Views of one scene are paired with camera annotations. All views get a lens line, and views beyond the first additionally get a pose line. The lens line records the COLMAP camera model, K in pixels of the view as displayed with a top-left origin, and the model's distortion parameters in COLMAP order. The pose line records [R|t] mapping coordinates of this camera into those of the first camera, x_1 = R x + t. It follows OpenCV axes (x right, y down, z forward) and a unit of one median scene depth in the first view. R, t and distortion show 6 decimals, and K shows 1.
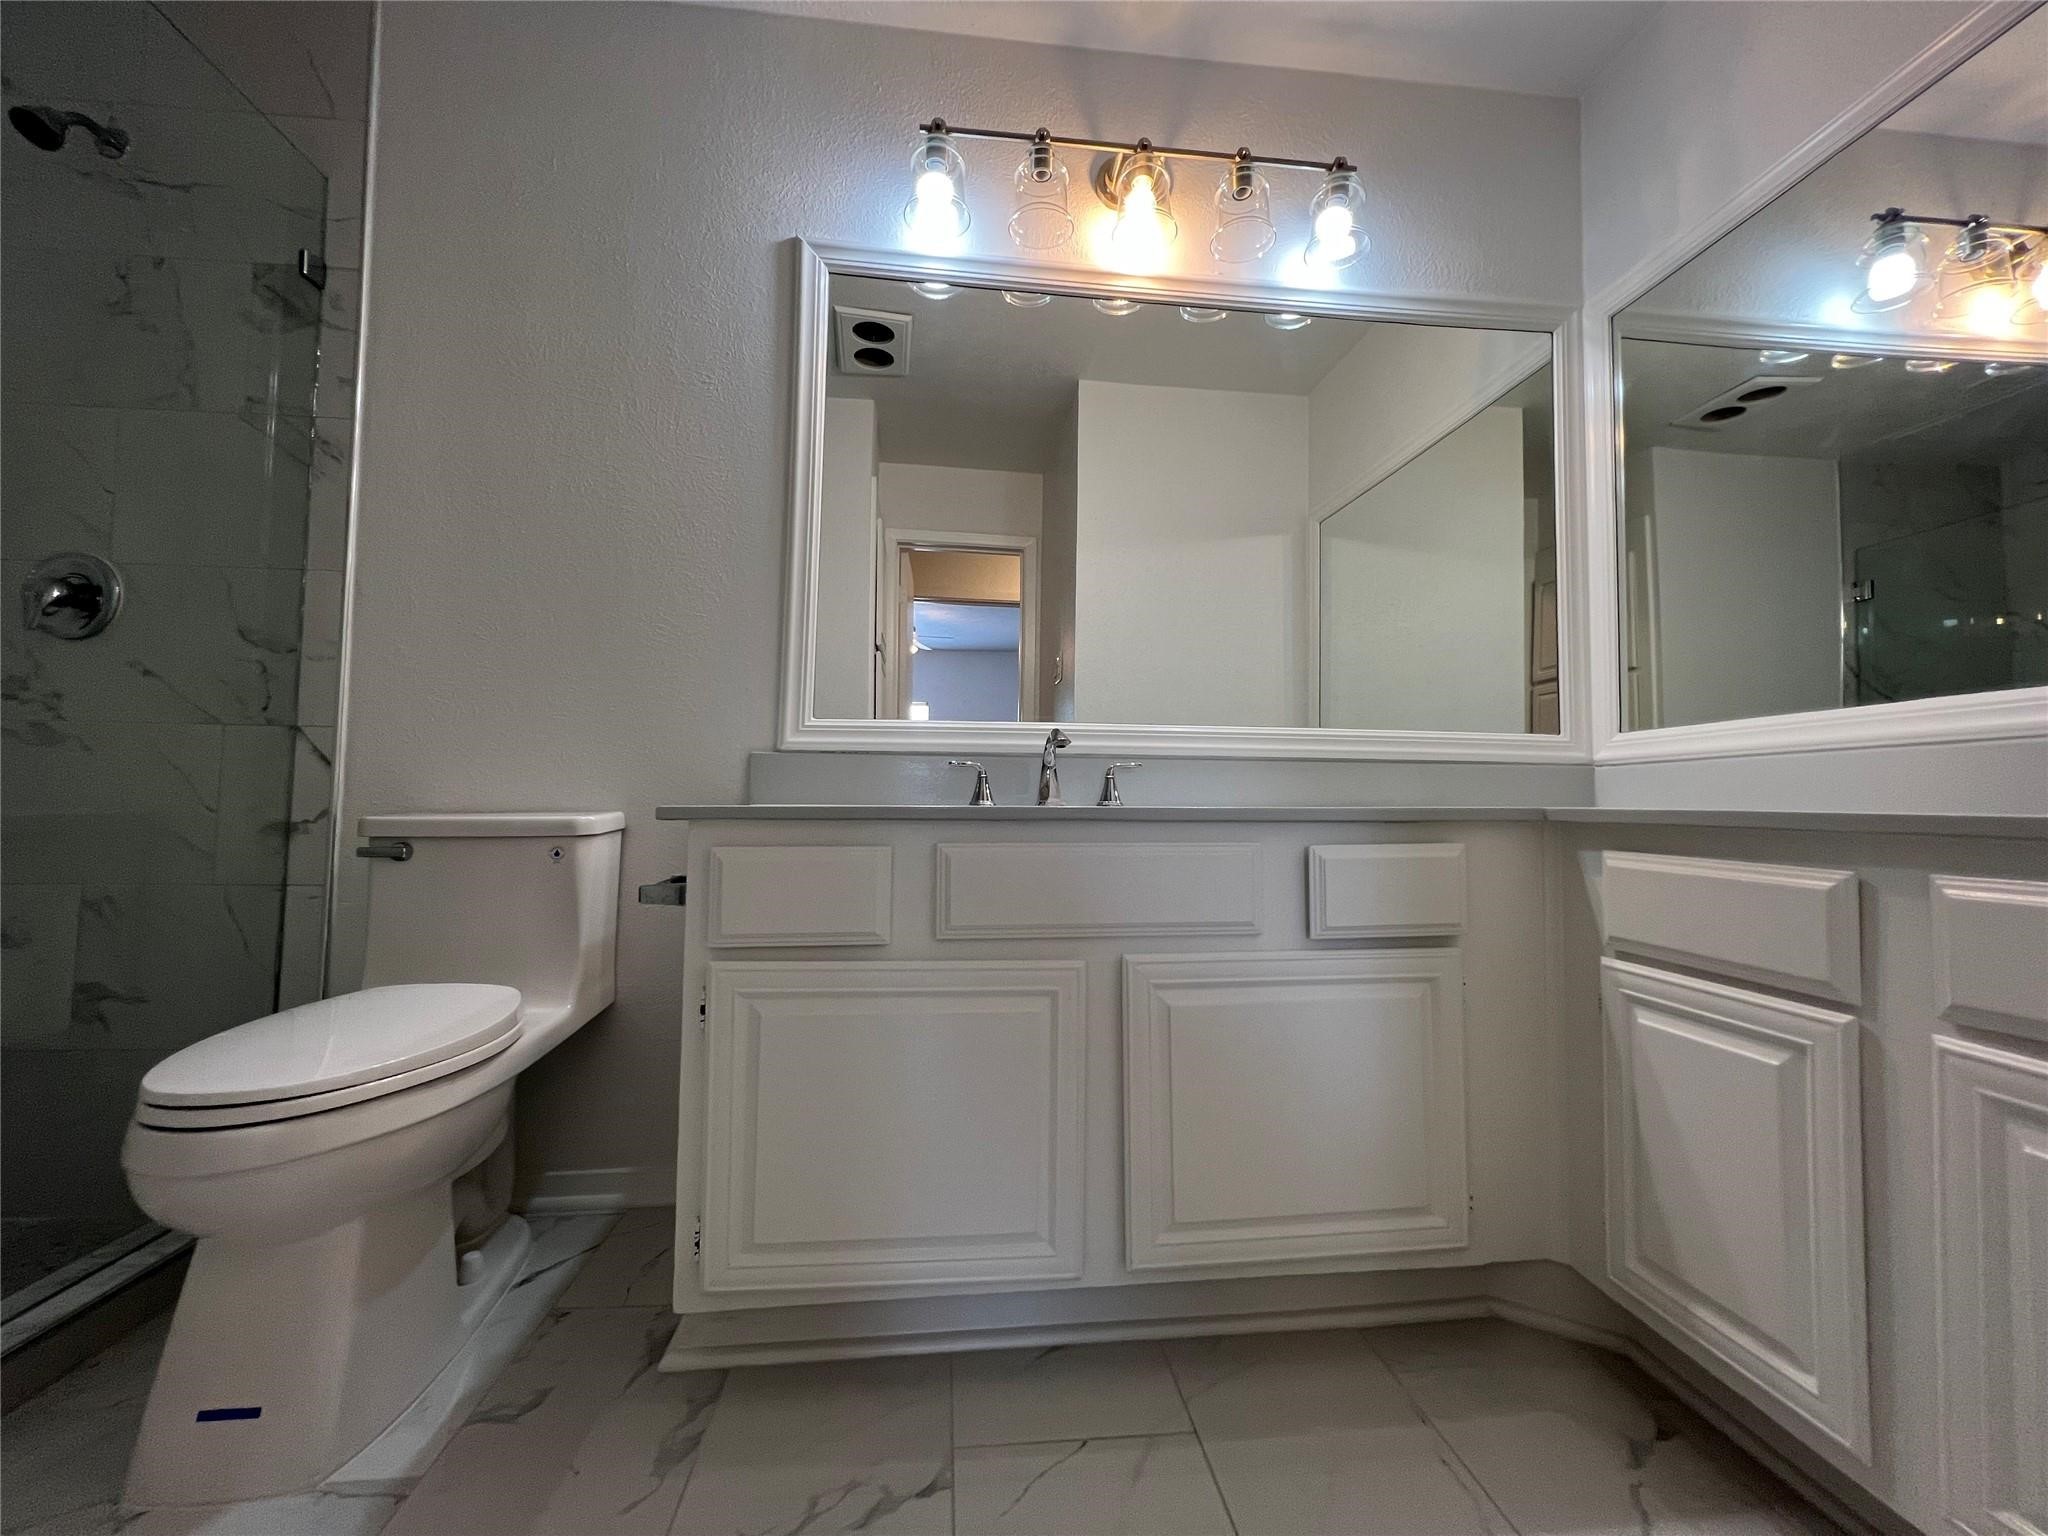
lens RADIAL K [[823.7, 0, 1023.0], [0, 823.7, 763.4], [0, 0, 1]] dist [-0.000986, 0.000270]
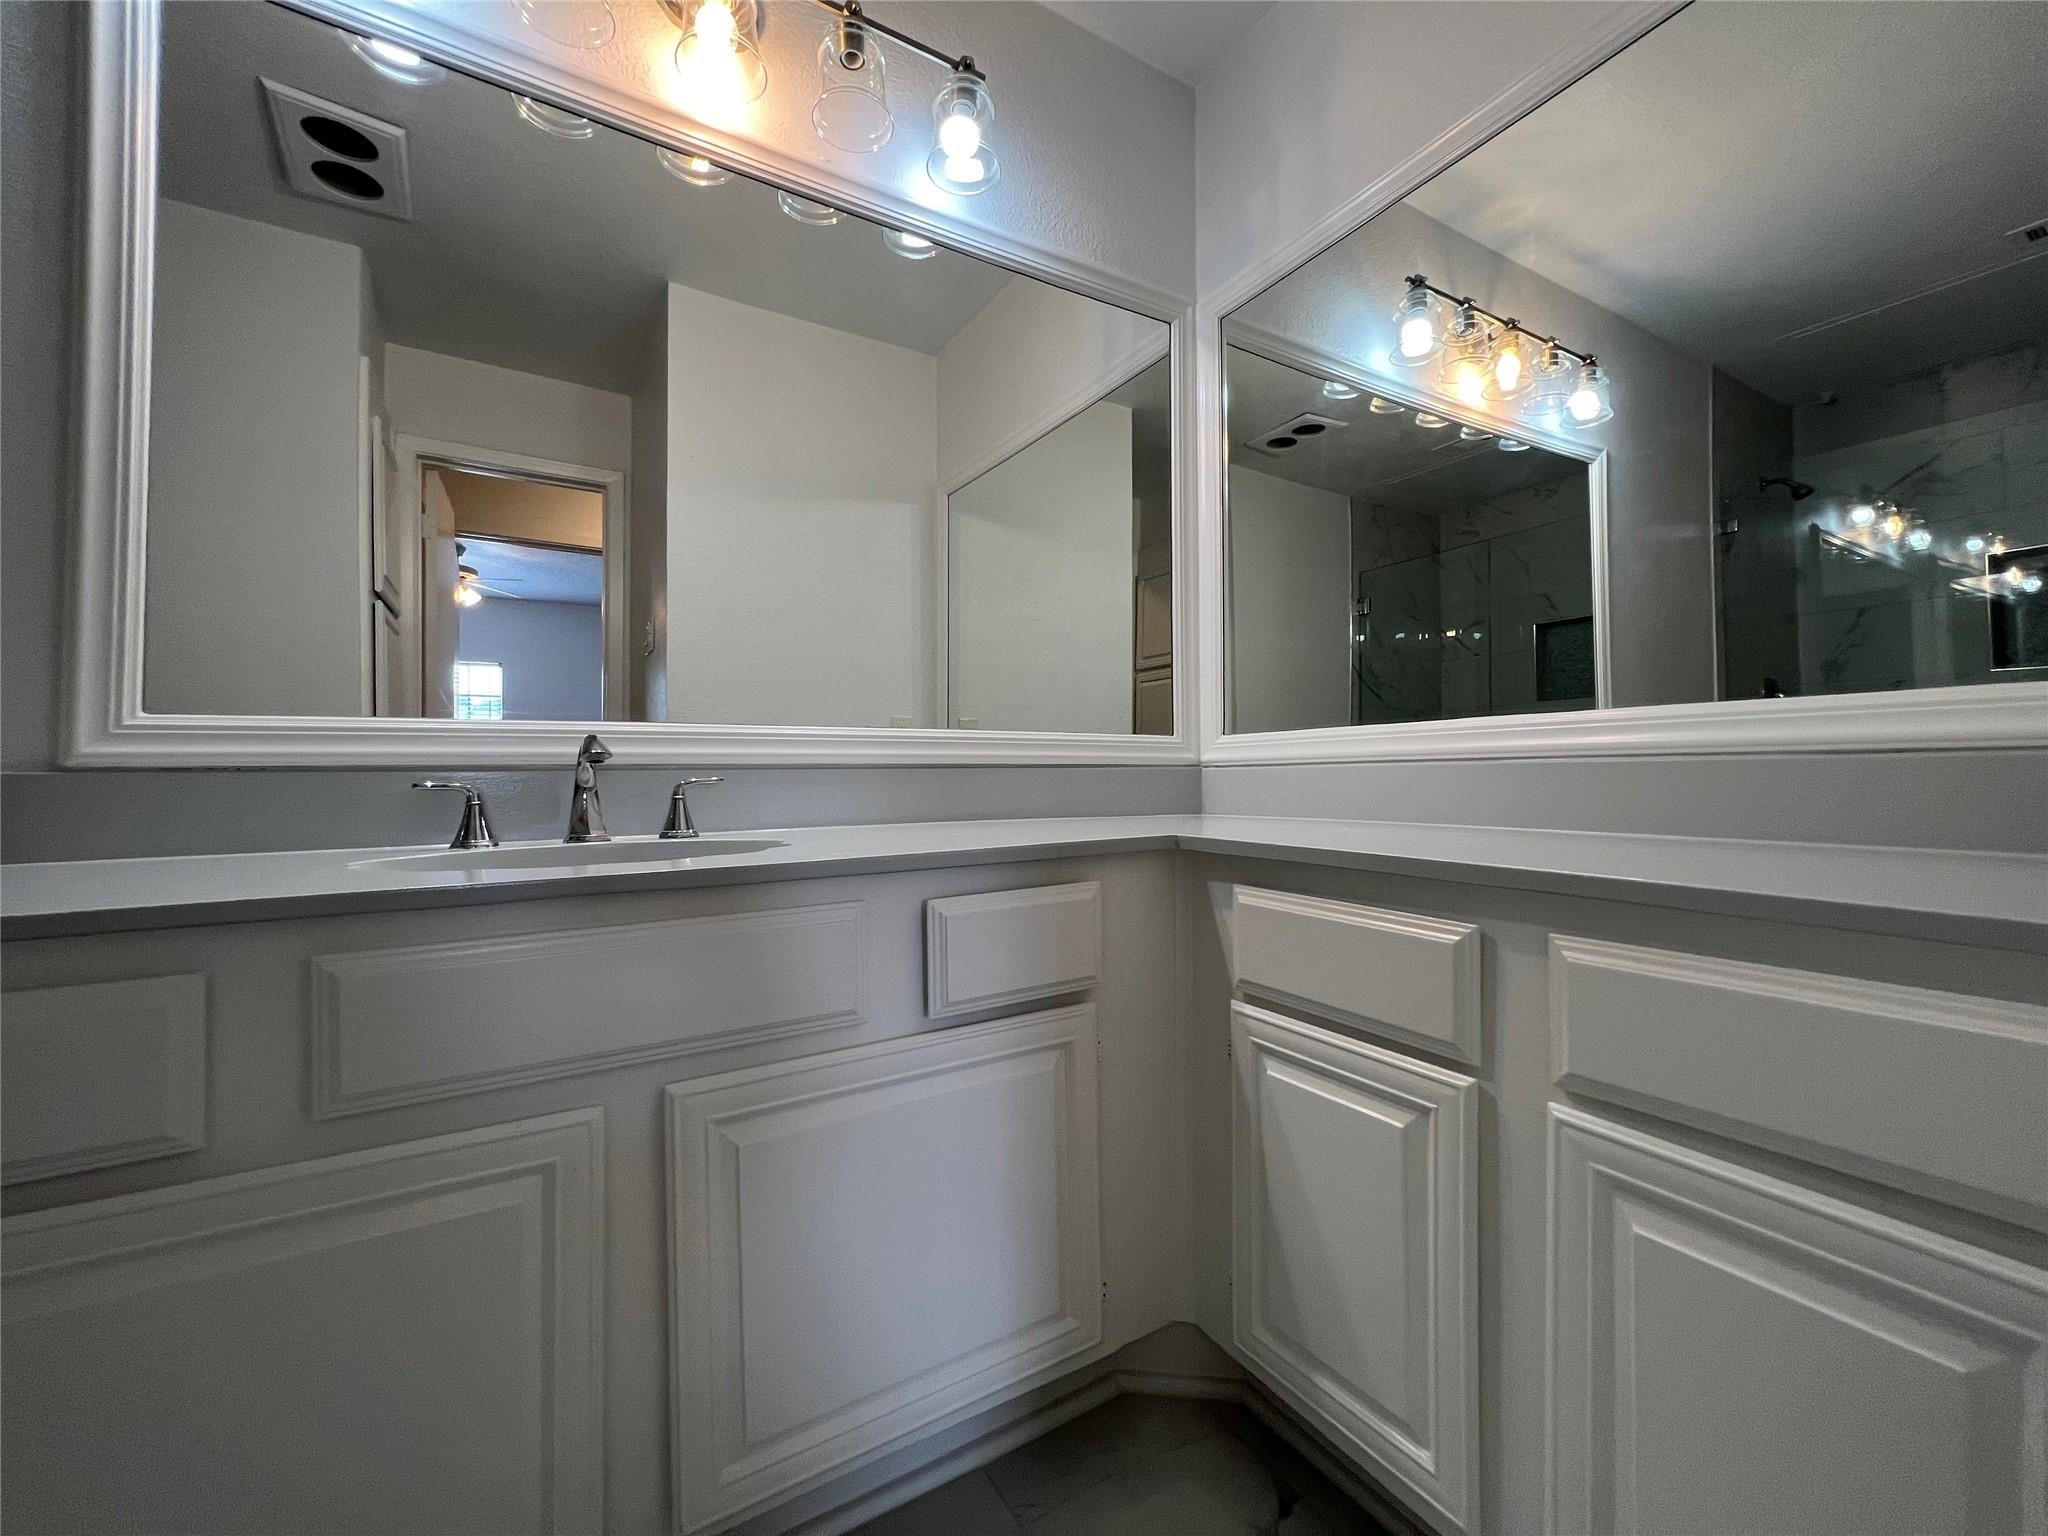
lens RADIAL K [[827.6, 0, 1022.6], [0, 827.6, 762.9], [0, 0, 1]] dist [-0.001798, 0.000591]
pose [[0.908350, -0.012661, 0.418020, 0.078060], [-0.003102, 0.999310, 0.037008, -0.044566], [-0.418200, -0.034913, 0.907684, 0.192679]]
